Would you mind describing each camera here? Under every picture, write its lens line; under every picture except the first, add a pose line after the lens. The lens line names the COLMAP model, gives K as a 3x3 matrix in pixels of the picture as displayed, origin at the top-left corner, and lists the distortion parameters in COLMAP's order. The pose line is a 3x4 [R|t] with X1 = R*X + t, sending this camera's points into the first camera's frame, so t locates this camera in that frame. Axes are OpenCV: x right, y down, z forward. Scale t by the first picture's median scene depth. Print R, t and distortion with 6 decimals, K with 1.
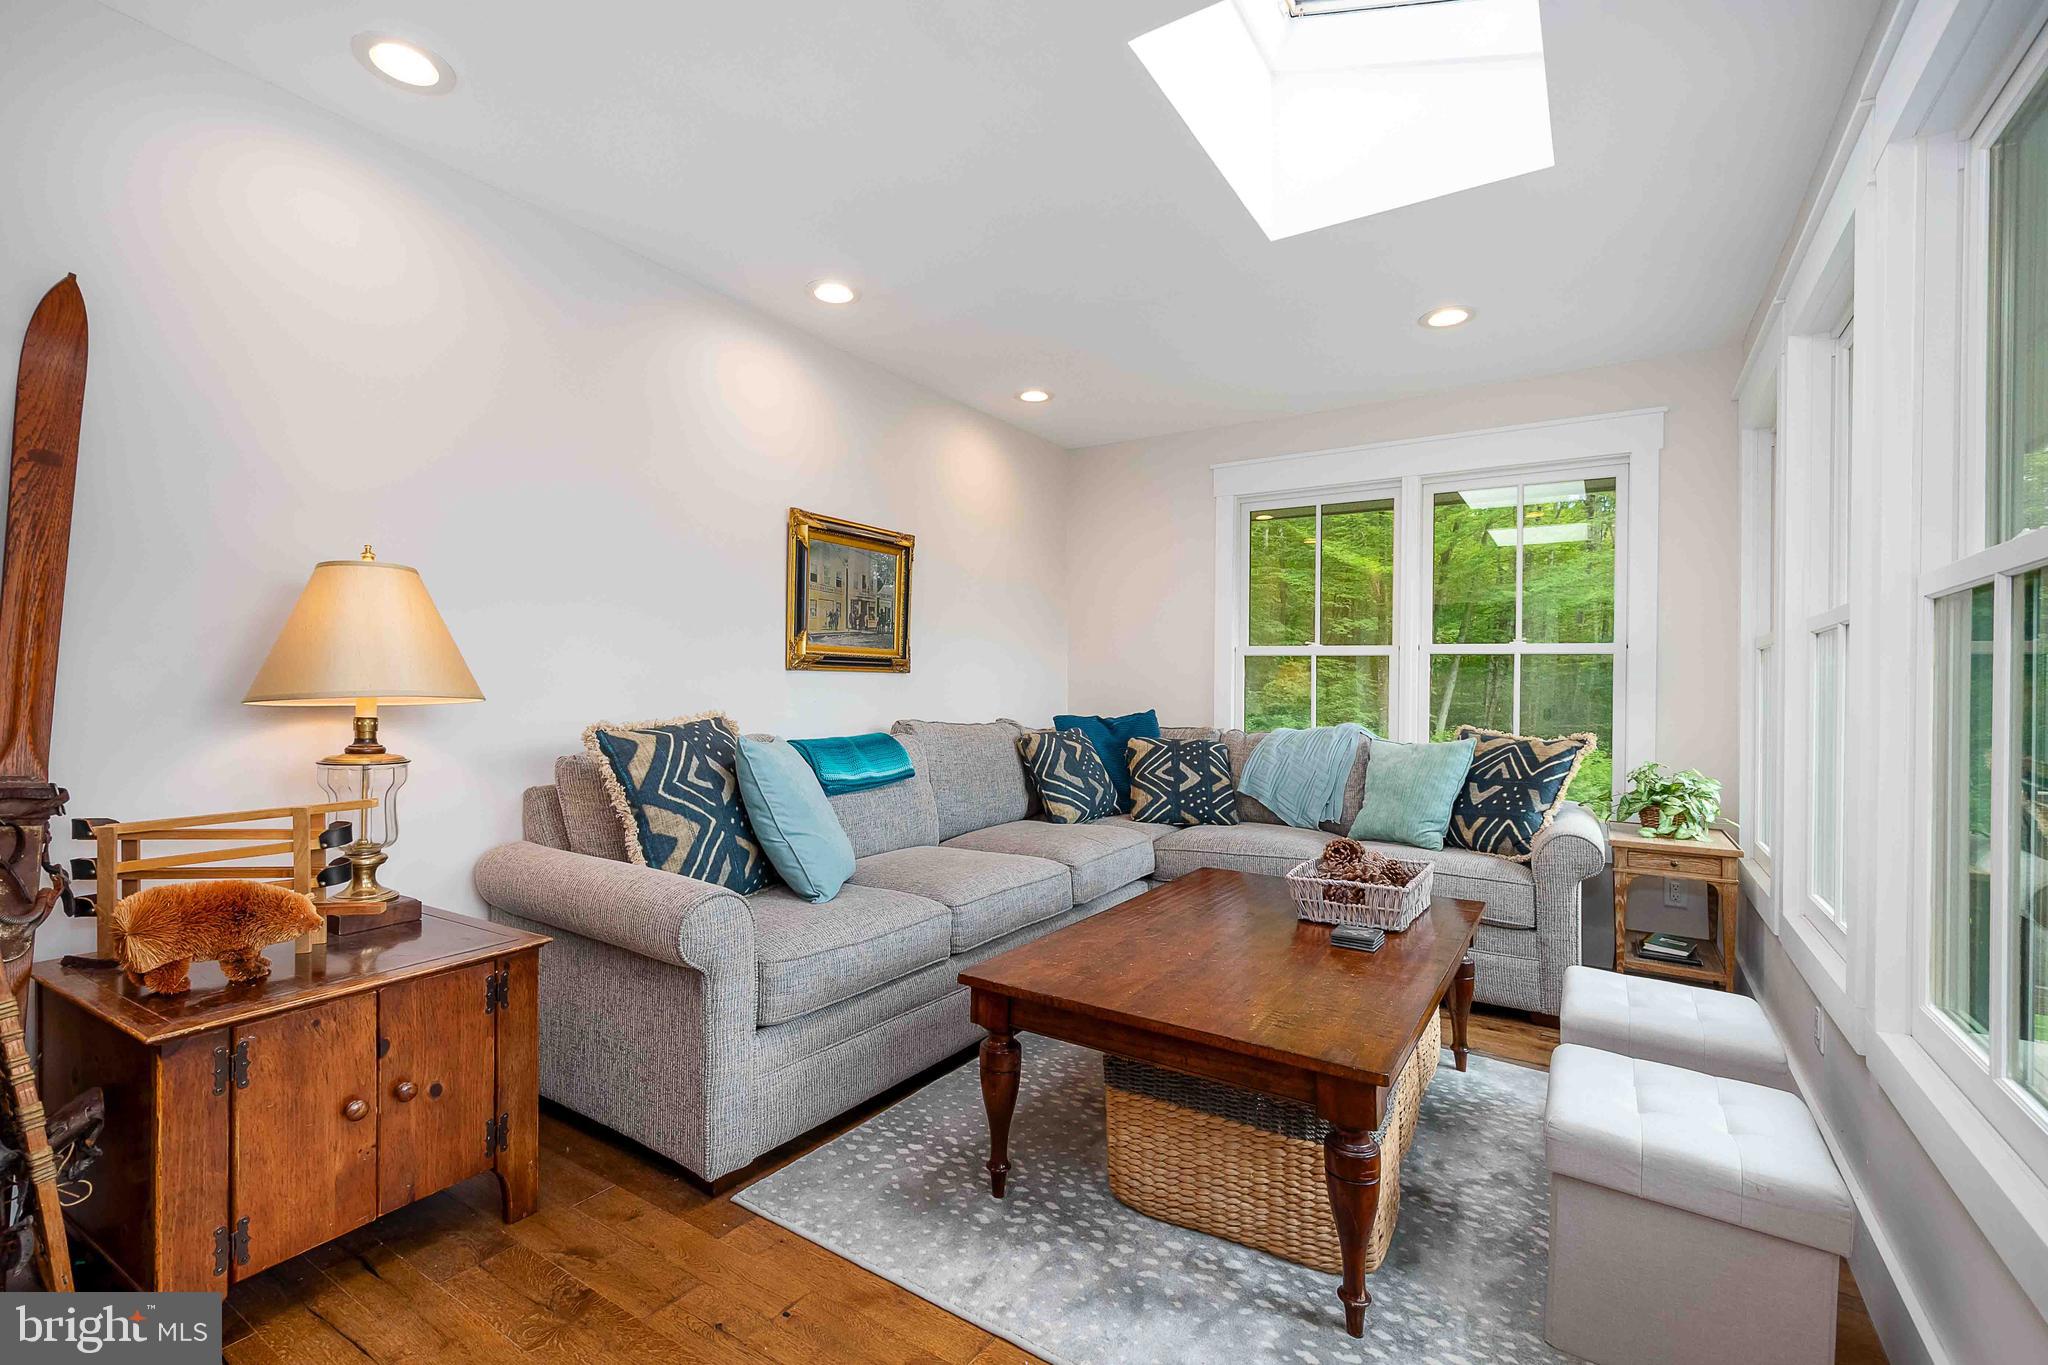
lens RADIAL K [[902.6, 0, 989.3], [0, 902.6, 696.4], [0, 0, 1]] dist [0.015220, -0.003120]
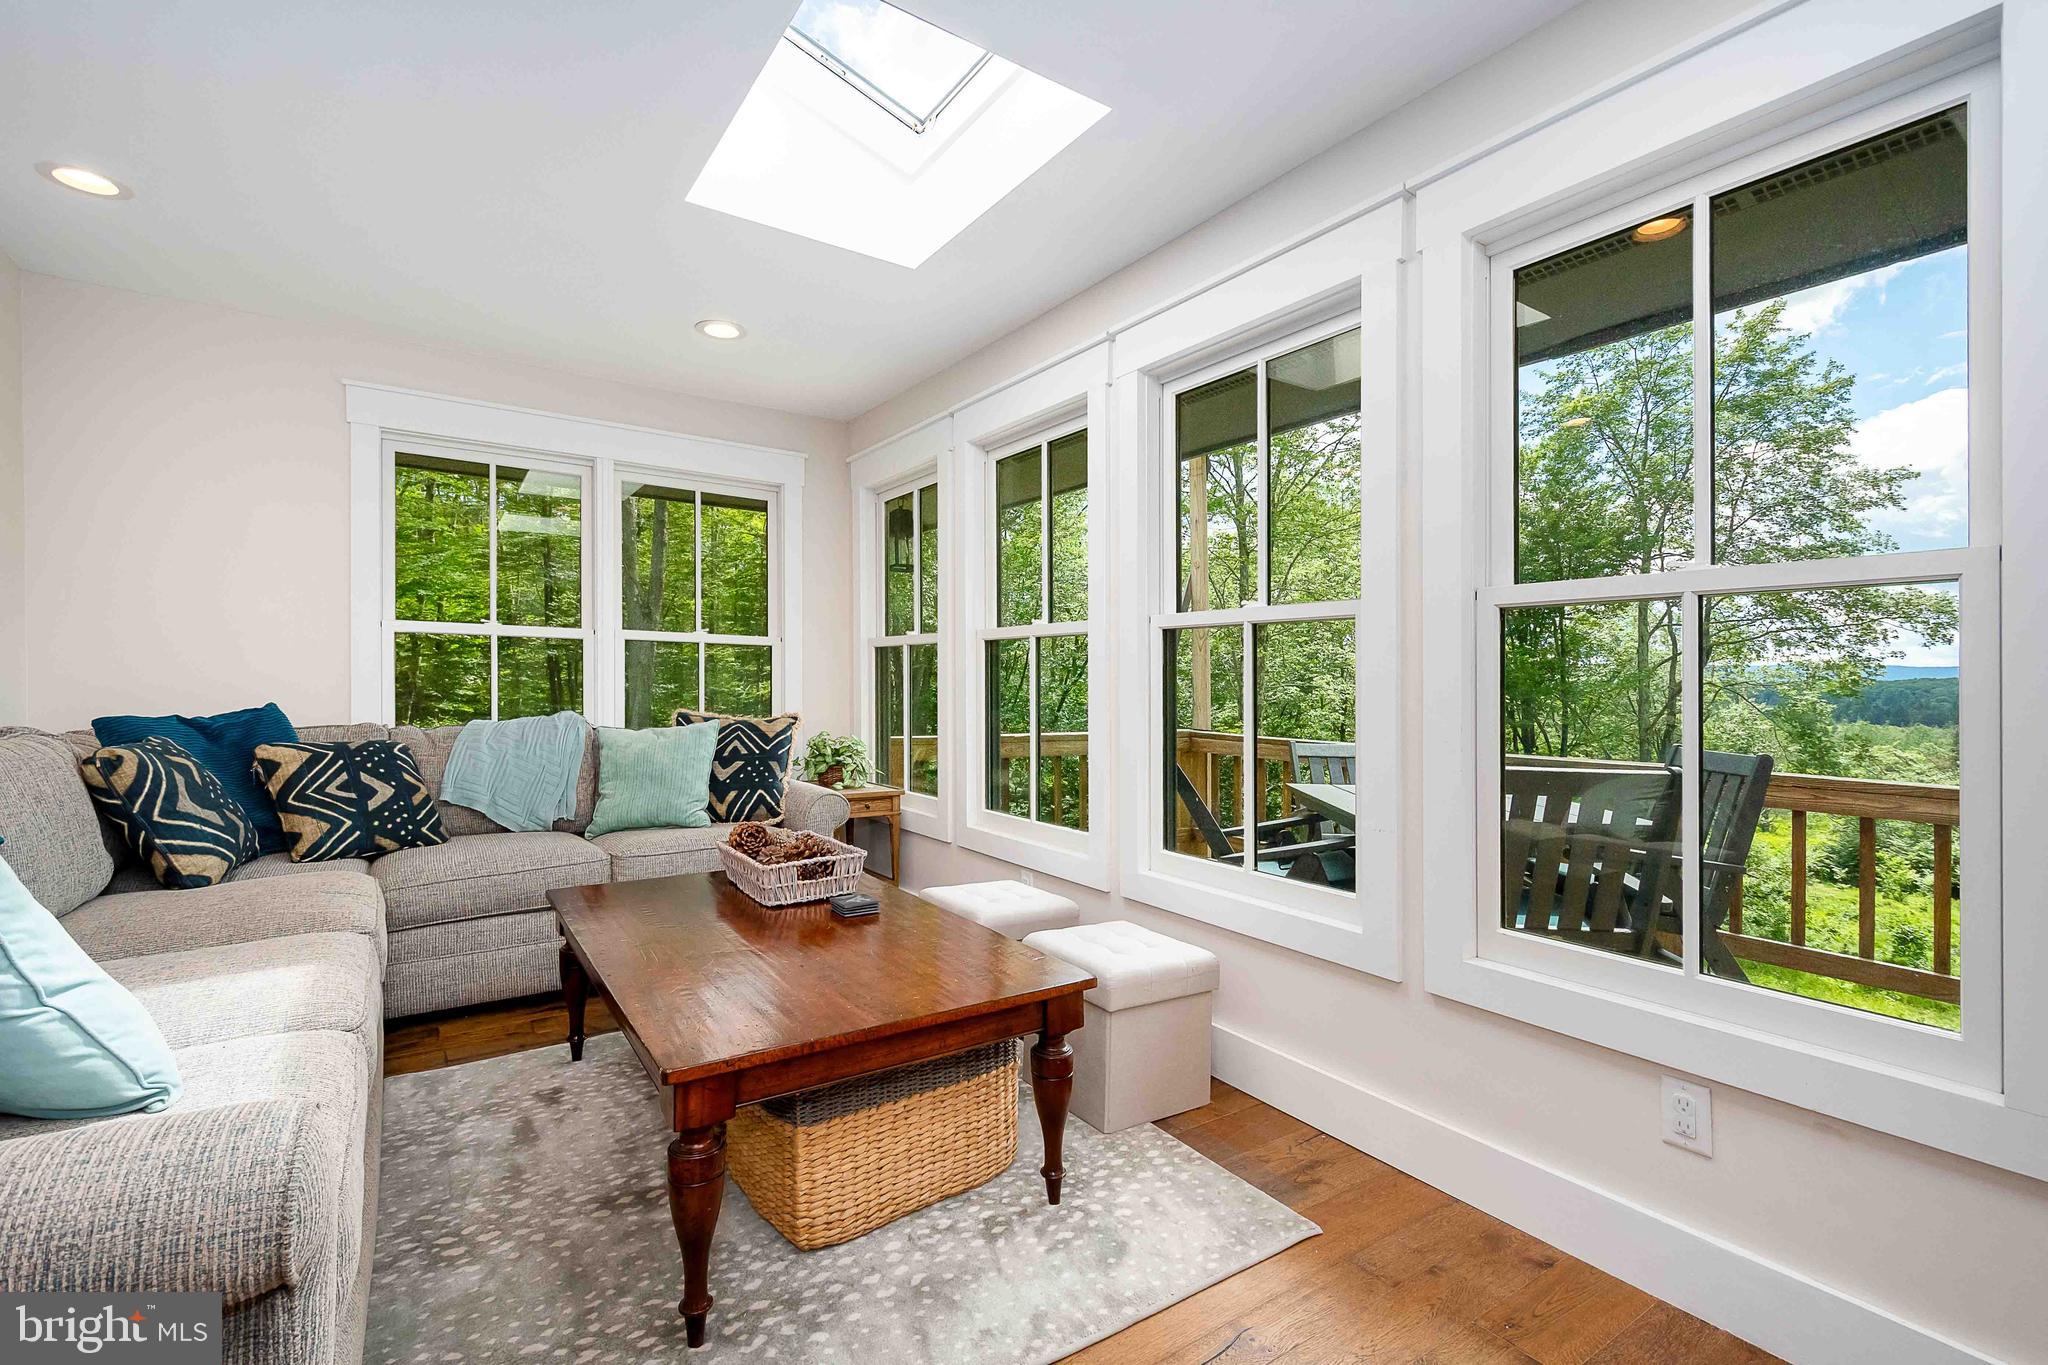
lens RADIAL K [[902.6, 0, 1012.1], [0, 902.6, 672.1], [0, 0, 1]] dist [0.015220, -0.003120]
pose [[0.375817, 0.001809, 0.926692, -0.294287], [0.003133, 0.999990, -0.003222, -0.005840], [-0.926689, 0.004115, 0.375807, 0.226533]]
